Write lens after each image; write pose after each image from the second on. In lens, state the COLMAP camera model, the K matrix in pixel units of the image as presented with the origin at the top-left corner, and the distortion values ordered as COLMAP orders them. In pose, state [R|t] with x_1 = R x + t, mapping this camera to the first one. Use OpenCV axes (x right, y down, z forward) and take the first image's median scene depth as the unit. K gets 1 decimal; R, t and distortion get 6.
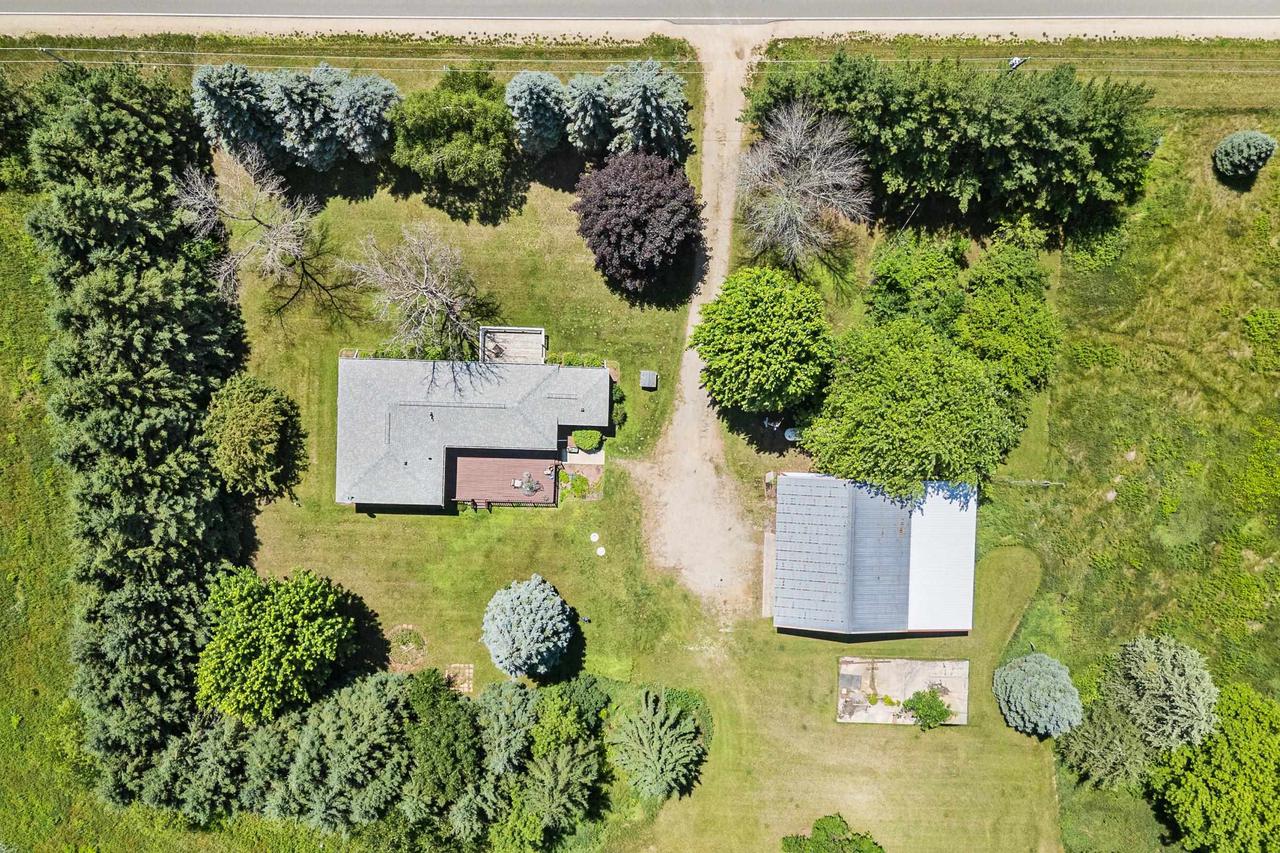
lens RADIAL K [[1088.6, 0, 629.9], [0, 1088.6, 427.6], [0, 0, 1]] dist [0.048327, -0.019011]
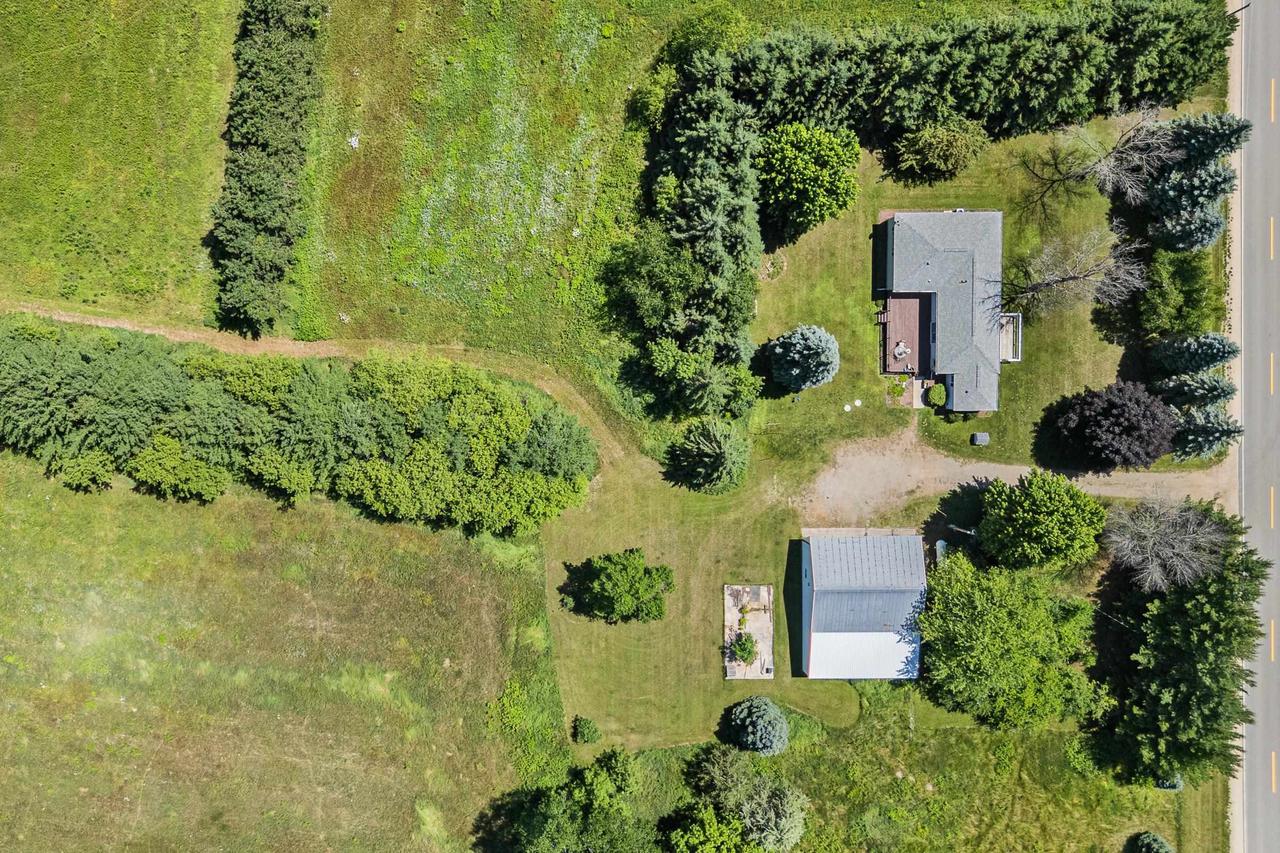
lens RADIAL K [[1059.0, 0, 599.8], [0, 1059.0, 445.5], [0, 0, 1]] dist [0.077374, -0.089265]
pose [[0.037237, 0.998144, 0.048197, -0.056359], [-0.998549, 0.039043, -0.037089, 0.481502], [-0.038902, -0.046746, 0.998149, -0.318488]]
